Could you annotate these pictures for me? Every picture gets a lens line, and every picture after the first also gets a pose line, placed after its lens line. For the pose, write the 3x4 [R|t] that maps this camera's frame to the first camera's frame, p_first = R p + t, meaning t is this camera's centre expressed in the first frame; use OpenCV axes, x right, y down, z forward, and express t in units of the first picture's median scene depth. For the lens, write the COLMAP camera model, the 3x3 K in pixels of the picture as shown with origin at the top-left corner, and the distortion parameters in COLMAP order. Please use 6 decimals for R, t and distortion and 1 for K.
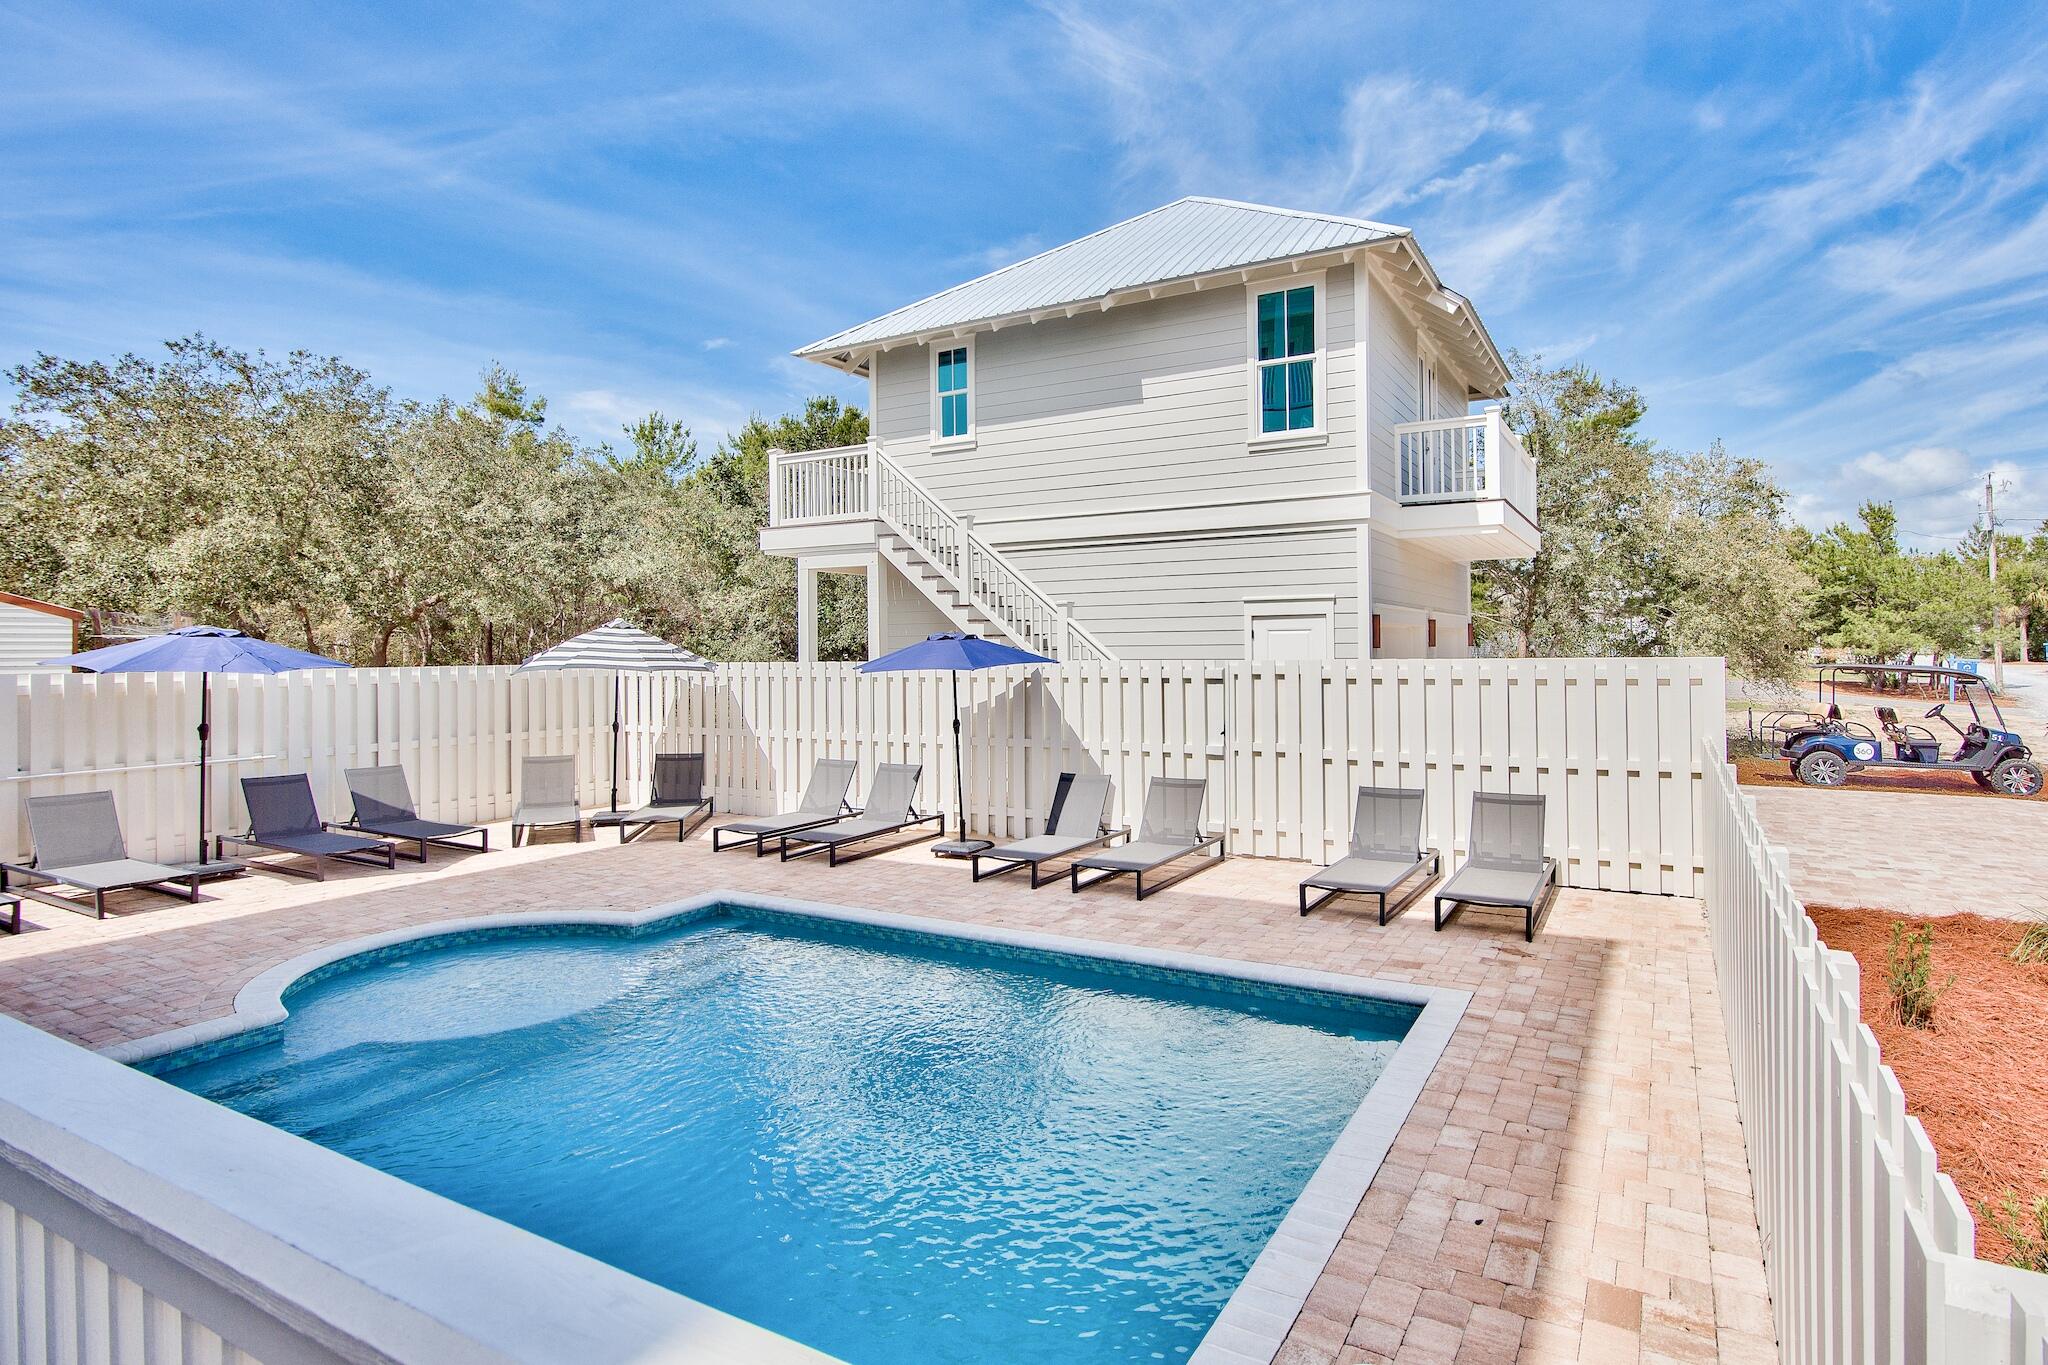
lens RADIAL K [[1010.8, 0, 1034.9], [0, 1010.8, 644.1], [0, 0, 1]] dist [-0.002963, -0.000116]
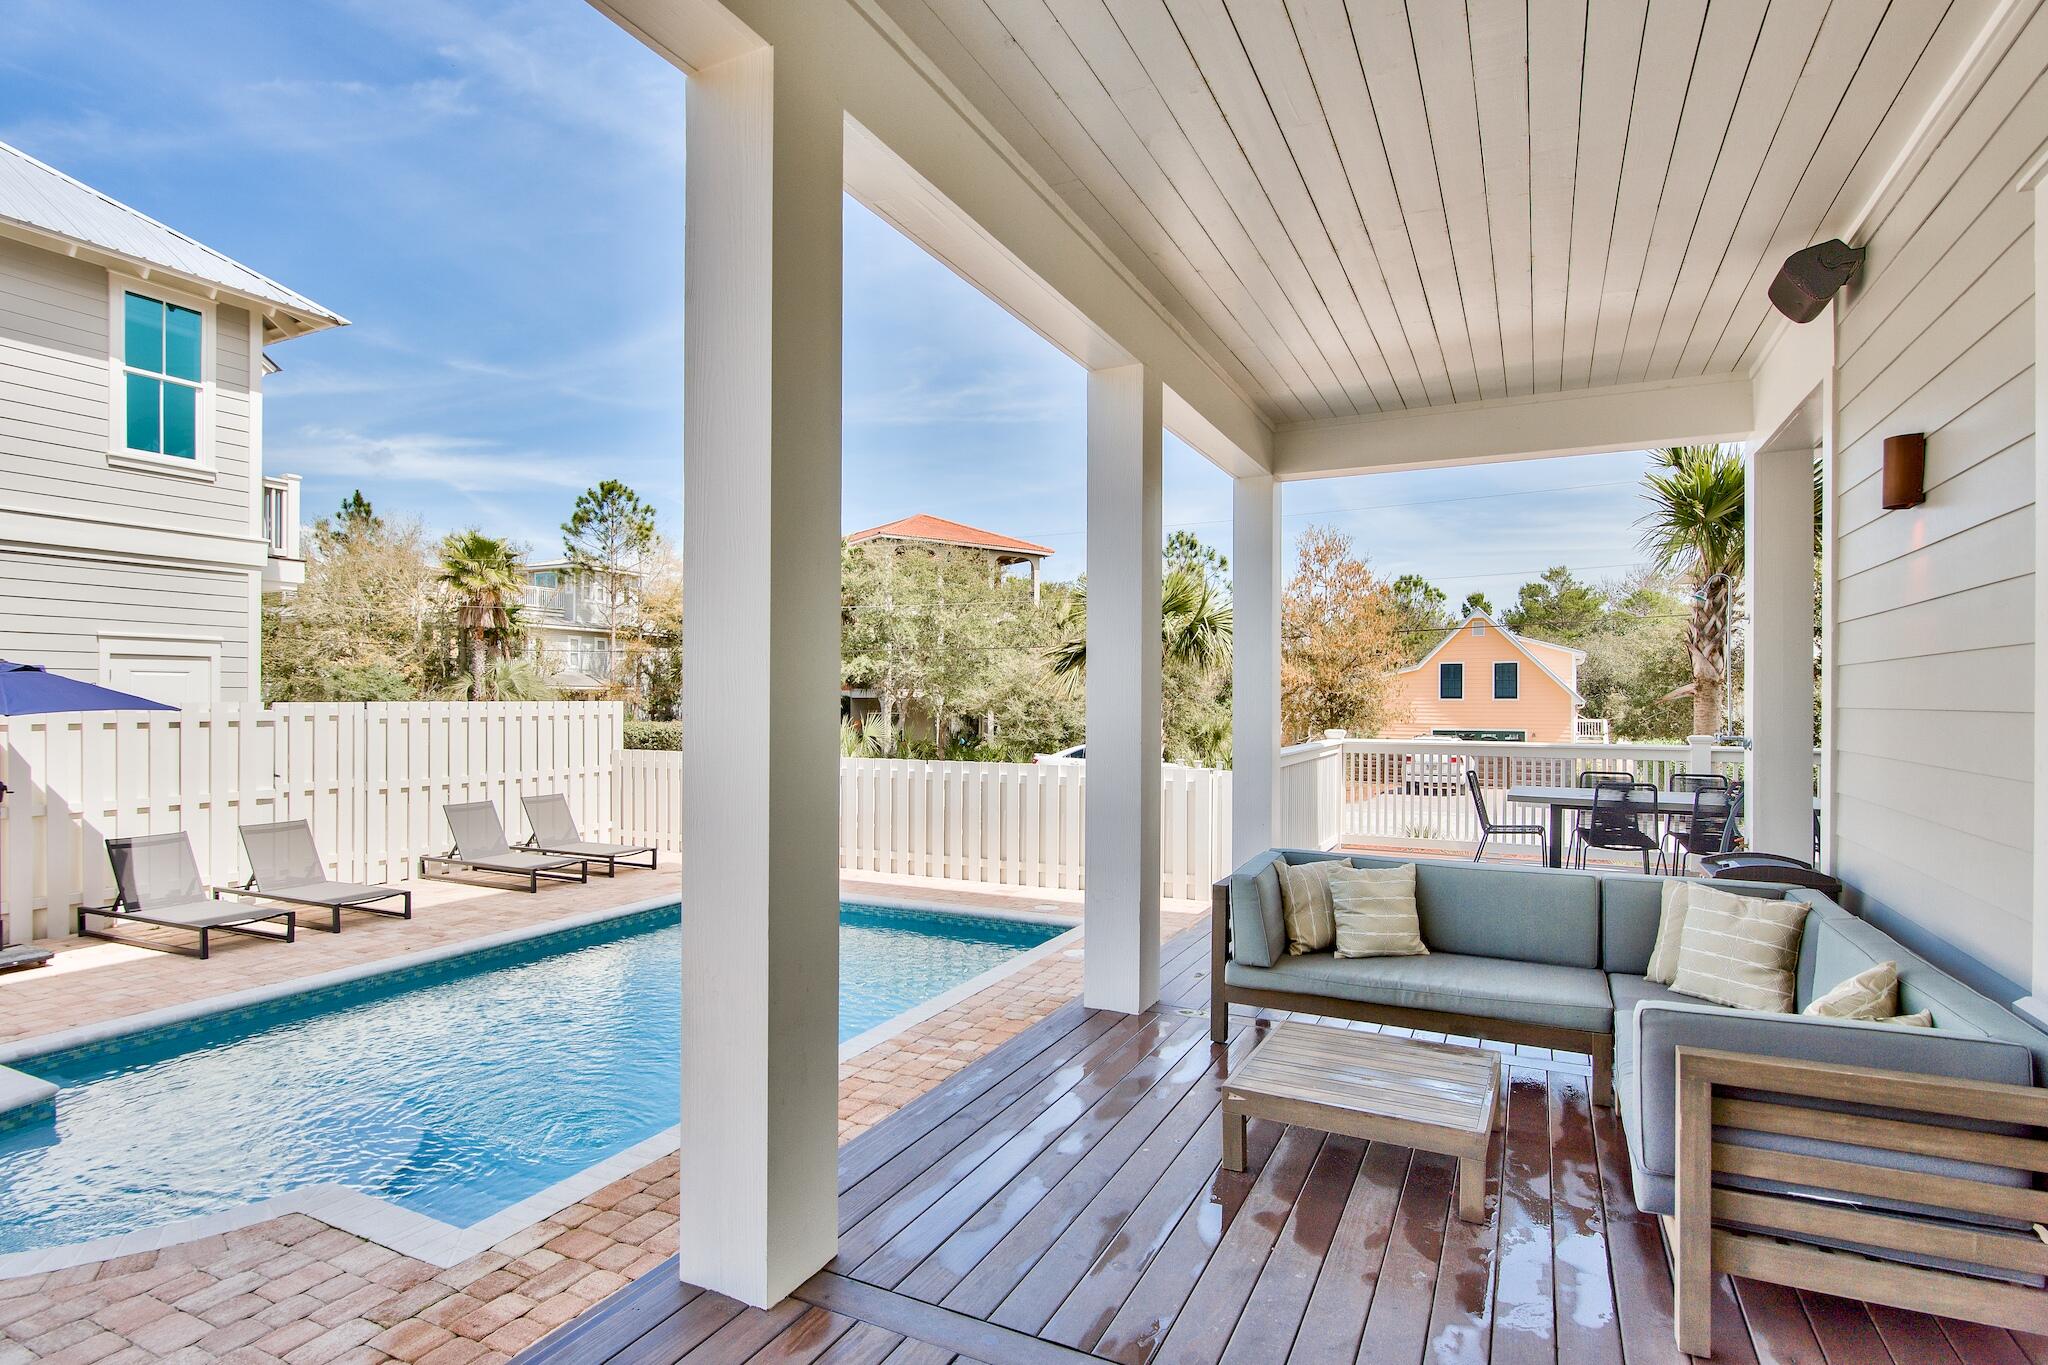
lens RADIAL K [[1010.8, 0, 1027.9], [0, 1010.8, 695.5], [0, 0, 1]] dist [-0.002963, -0.000116]
pose [[-0.020238, 0.002358, 0.999792, -0.709168], [-0.022773, 0.999737, -0.002819, -0.006601], [-0.999536, -0.022825, -0.020179, 0.226826]]
